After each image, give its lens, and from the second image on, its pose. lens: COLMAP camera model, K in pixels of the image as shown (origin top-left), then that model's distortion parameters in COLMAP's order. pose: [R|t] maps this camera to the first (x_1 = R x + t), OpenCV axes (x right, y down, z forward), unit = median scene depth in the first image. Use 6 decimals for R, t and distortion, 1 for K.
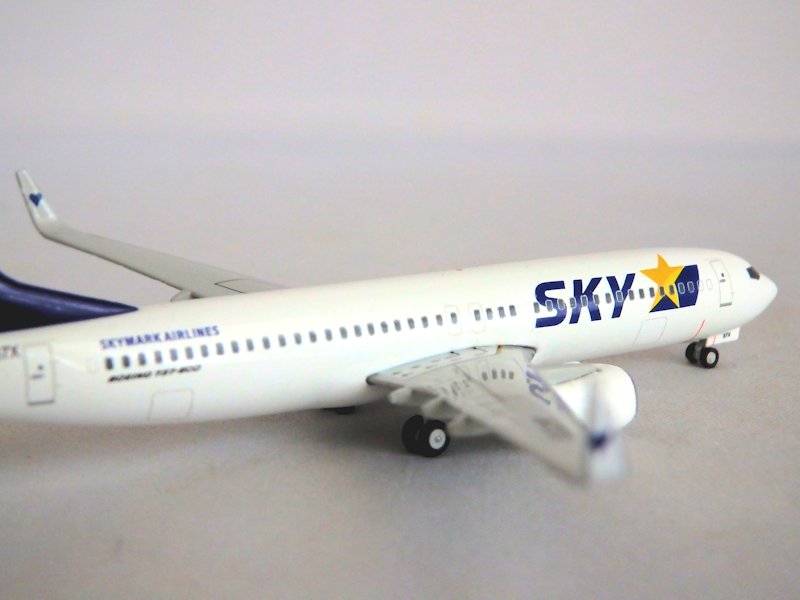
lens RADIAL K [[1312.3, 0, 400.0], [0, 1312.3, 300.0], [0, 0, 1]] dist [-0.019542, -0.129948]
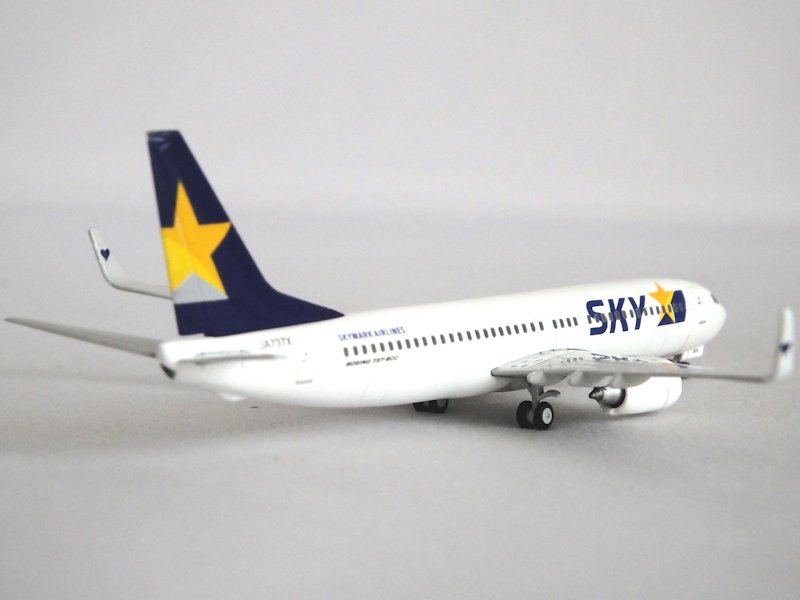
lens RADIAL K [[1776.2, 0, 400.0], [0, 1776.2, 300.0], [0, 0, 1]] dist [0.066764, 0.230015]
pose [[0.957635, -0.025430, 0.286860, -0.553332], [0.054681, 0.994029, -0.094423, 0.136582], [-0.282746, 0.106108, 0.953308, -0.580509]]
